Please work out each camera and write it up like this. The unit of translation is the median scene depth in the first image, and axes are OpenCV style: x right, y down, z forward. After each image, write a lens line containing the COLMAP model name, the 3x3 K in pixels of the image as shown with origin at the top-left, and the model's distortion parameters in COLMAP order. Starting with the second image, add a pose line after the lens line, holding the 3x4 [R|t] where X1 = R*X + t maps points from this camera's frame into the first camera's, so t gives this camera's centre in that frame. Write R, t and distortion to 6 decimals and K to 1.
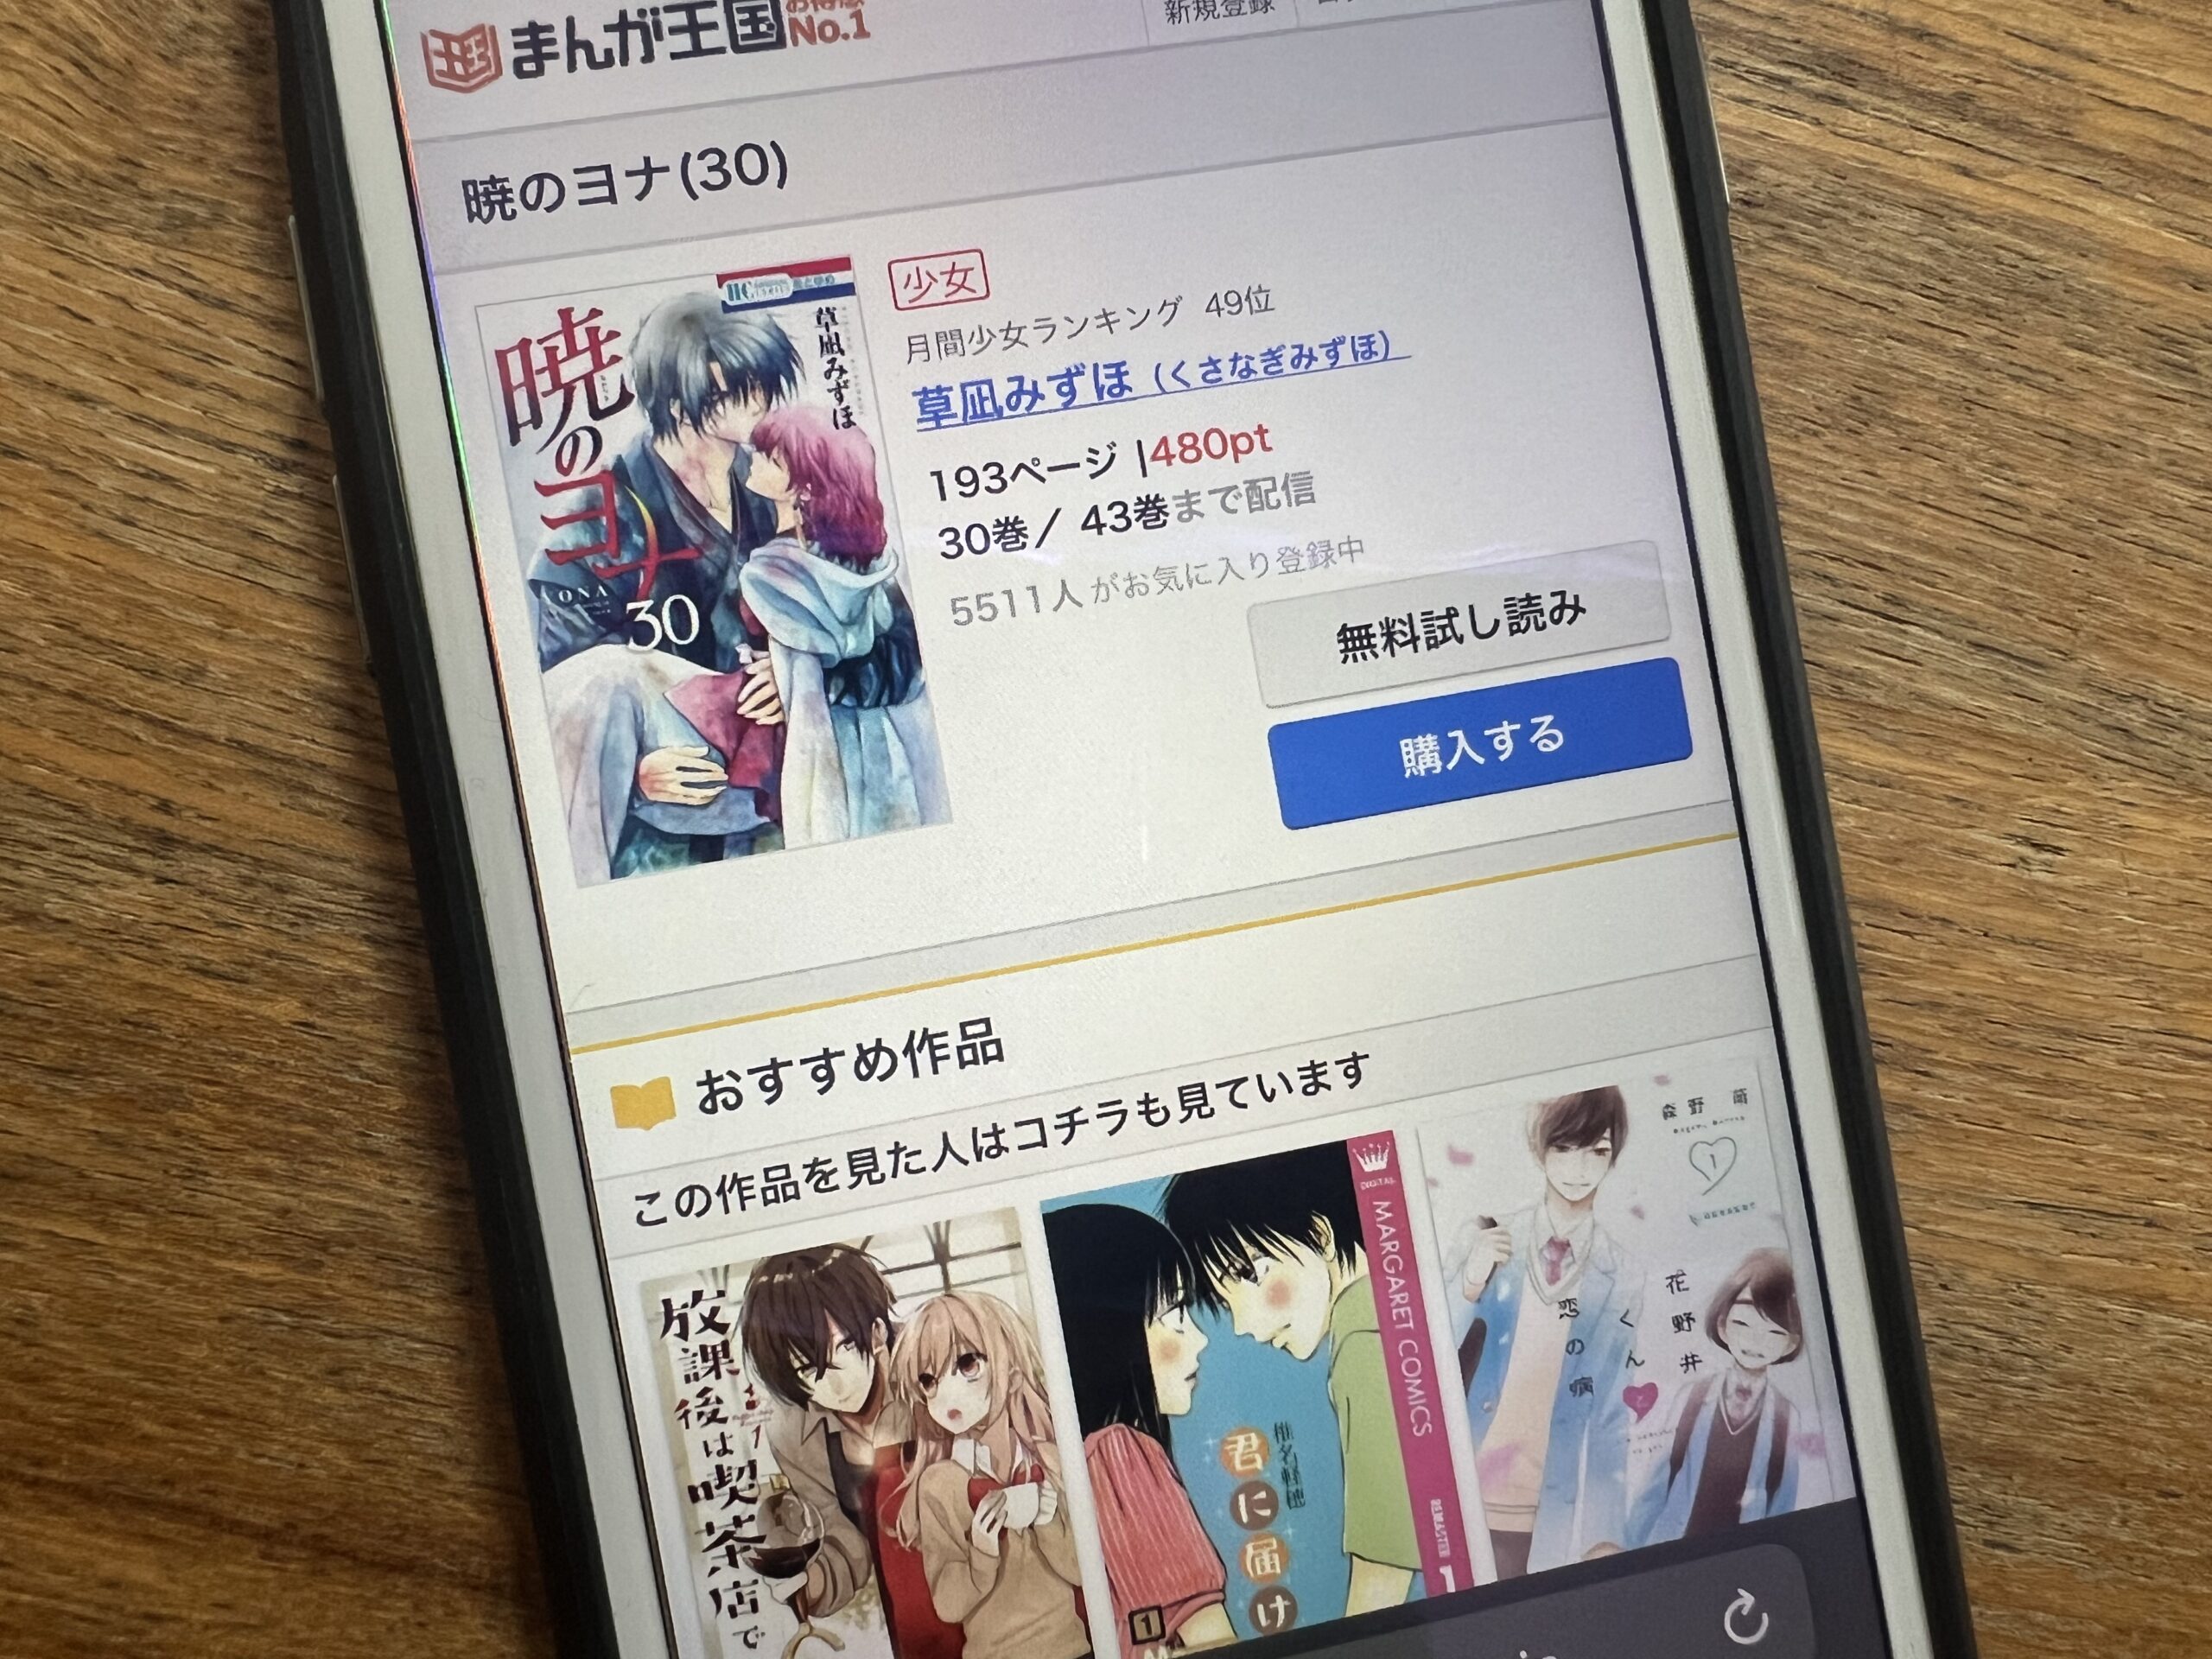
lens RADIAL K [[1693.6, 0, 1102.6], [0, 1693.6, 834.3], [0, 0, 1]] dist [0.004101, -0.012997]
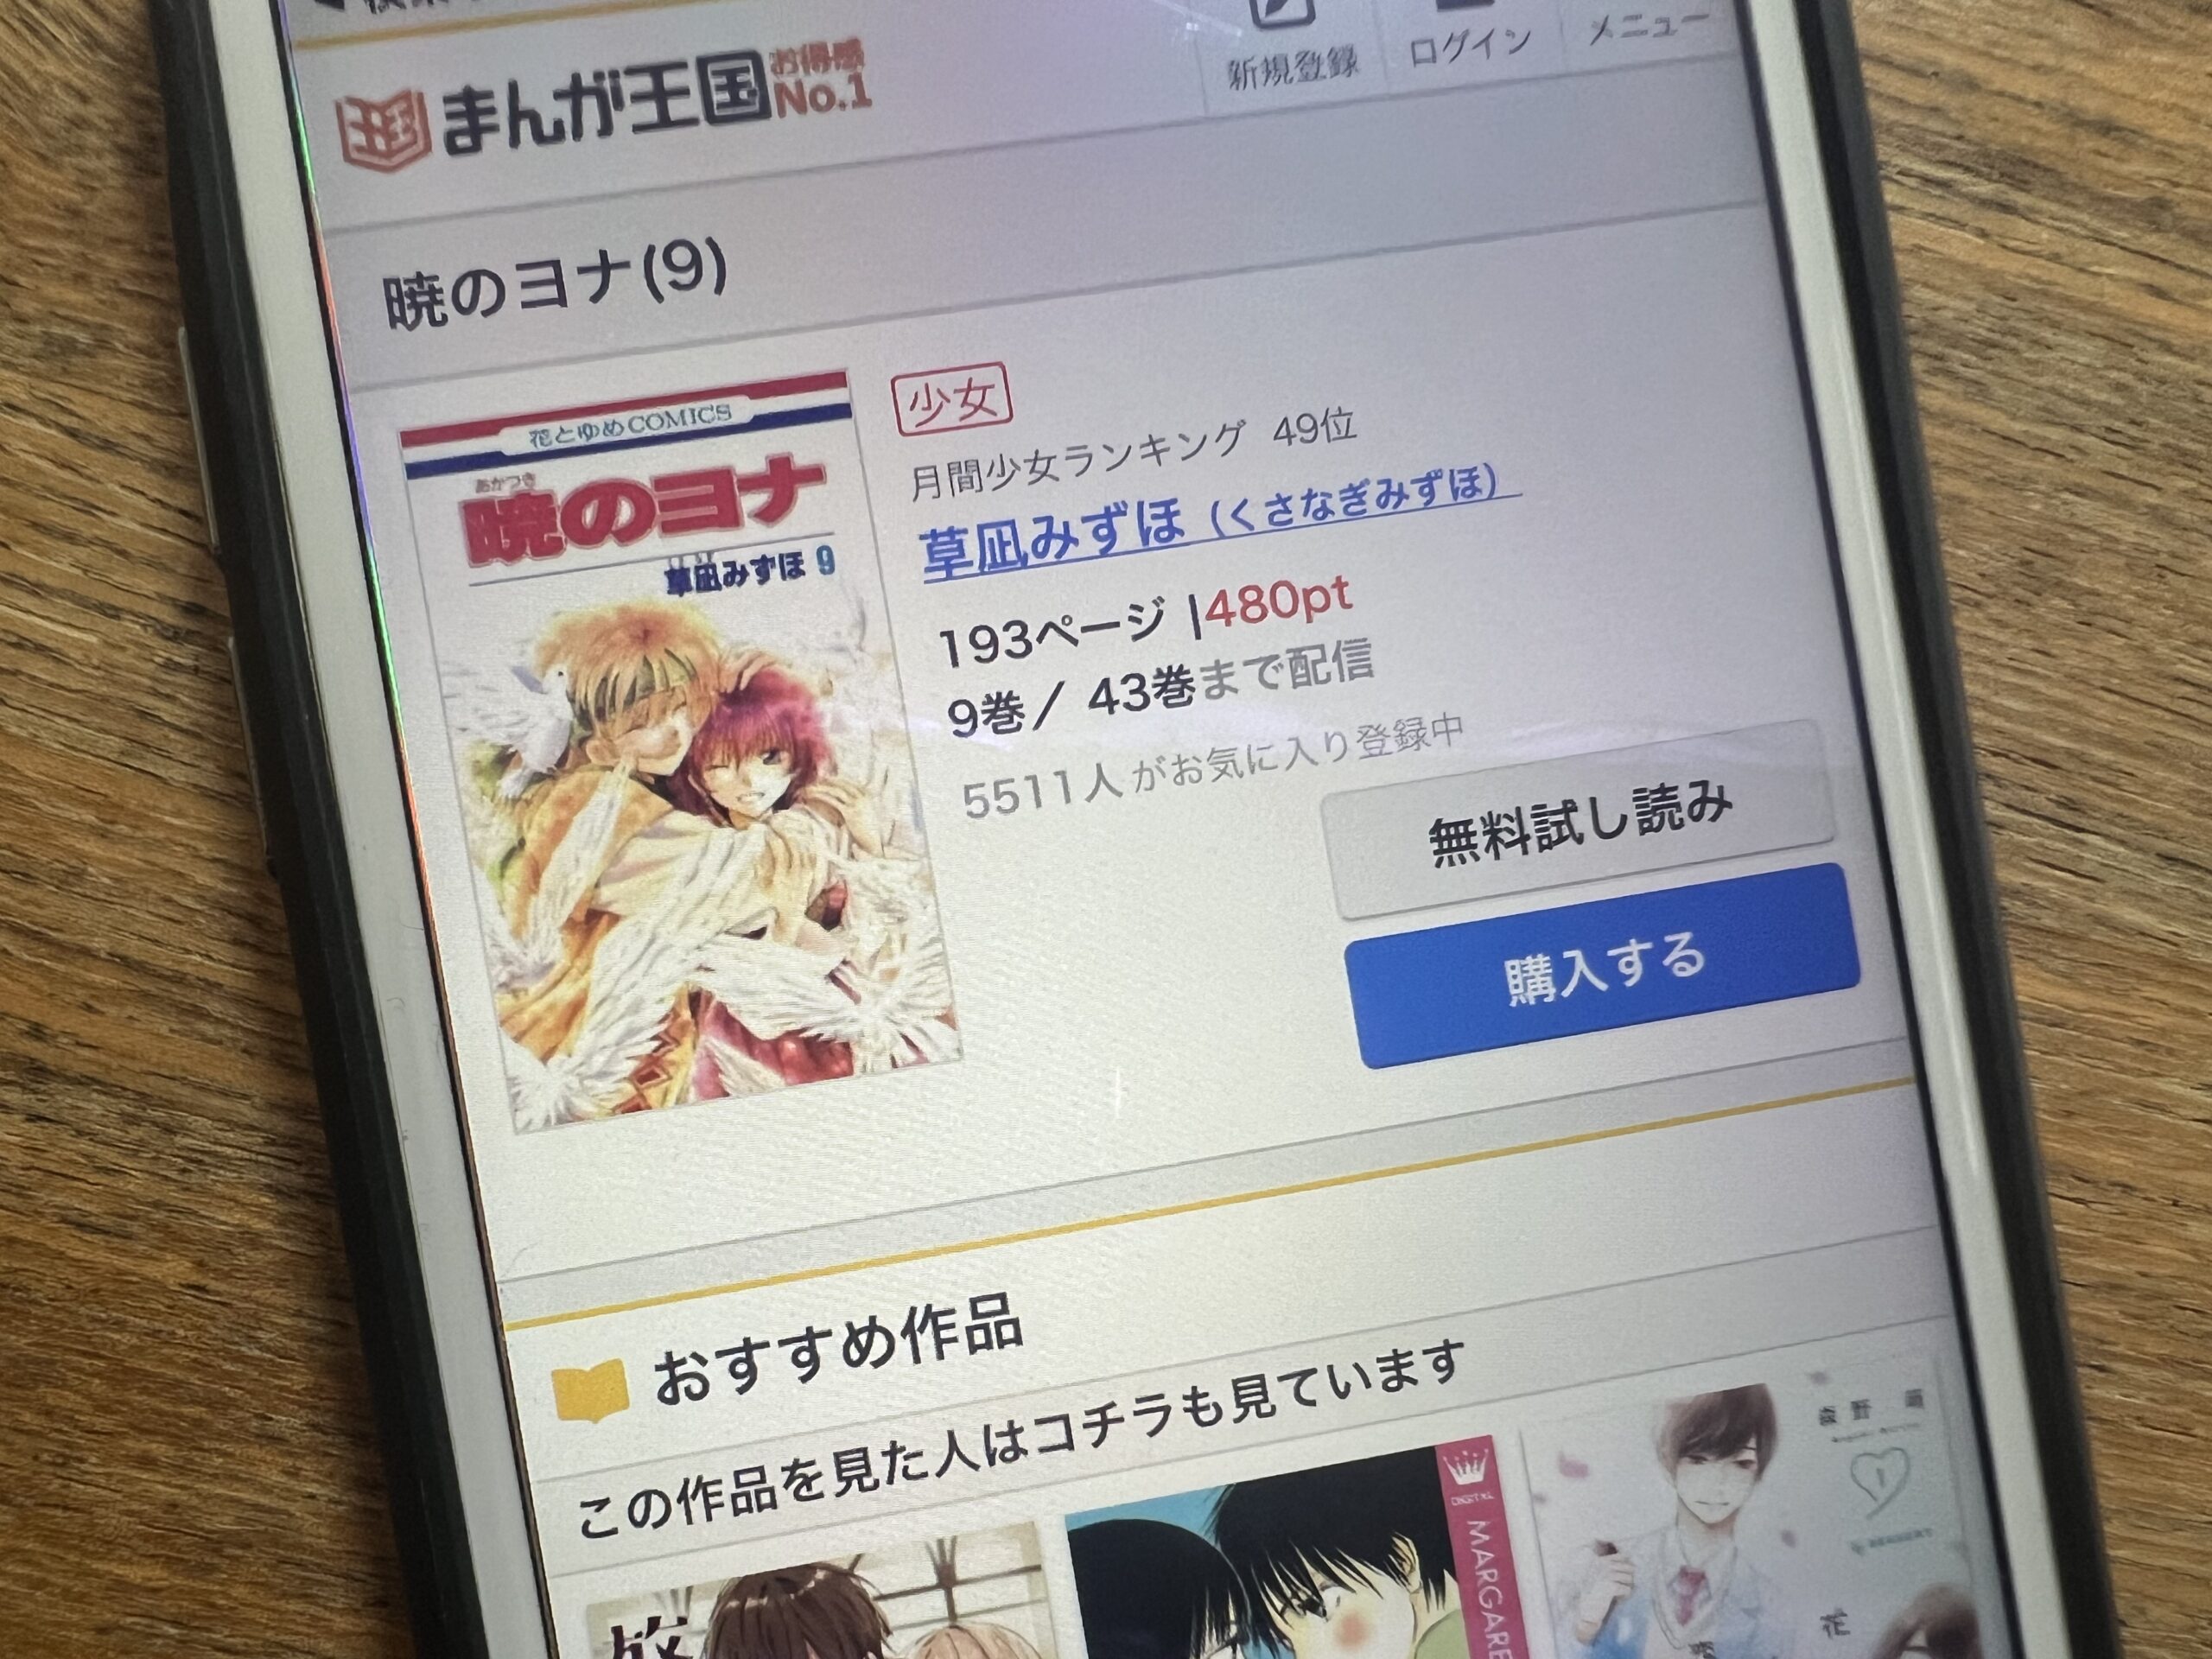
lens RADIAL K [[1692.7, 0, 964.2], [0, 1692.7, 1097.2], [0, 0, 1]] dist [0.001005, -0.005825]
pose [[0.999346, 0.008901, -0.035061, -0.057569], [-0.008717, 0.999947, 0.005390, 0.008450], [0.035107, -0.005080, 0.999371, 0.169566]]
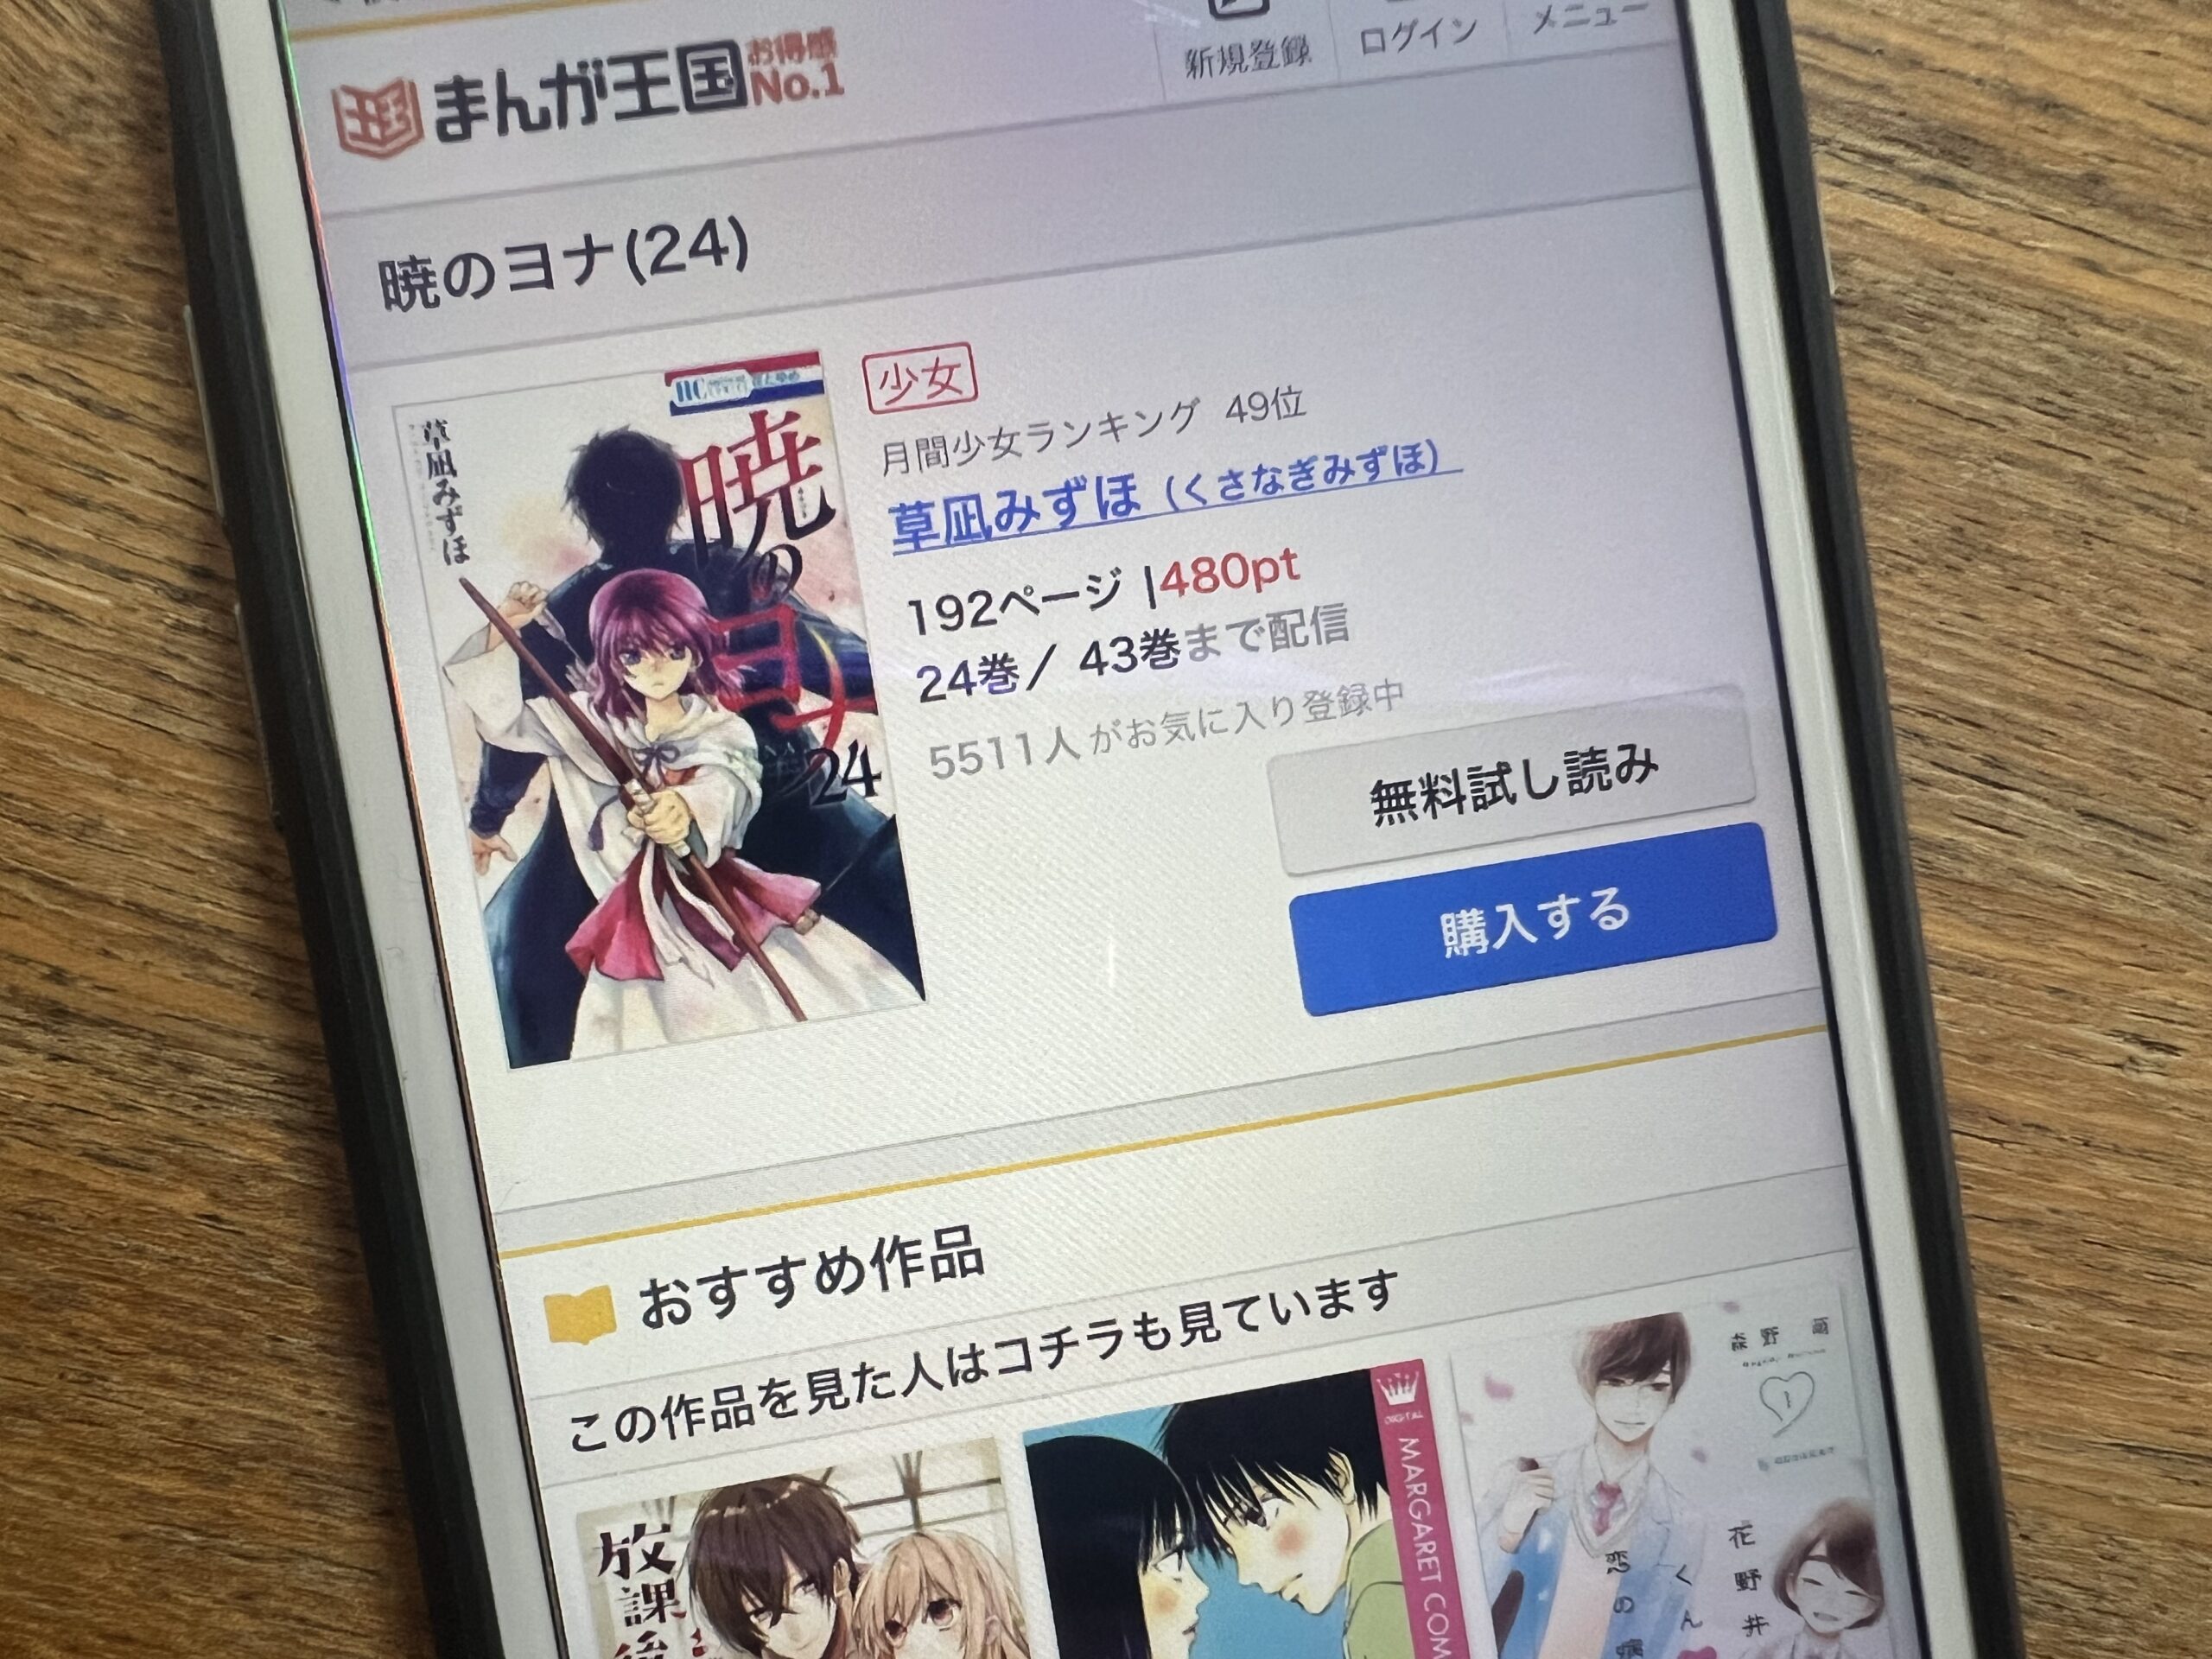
lens RADIAL K [[1695.4, 0, 973.8], [0, 1695.4, 1080.8], [0, 0, 1]] dist [0.000673, -0.006234]
pose [[0.999293, 0.013206, -0.035194, -0.033034], [-0.011875, 0.999215, 0.037785, -0.000288], [0.035665, -0.037341, 0.998666, 0.116147]]
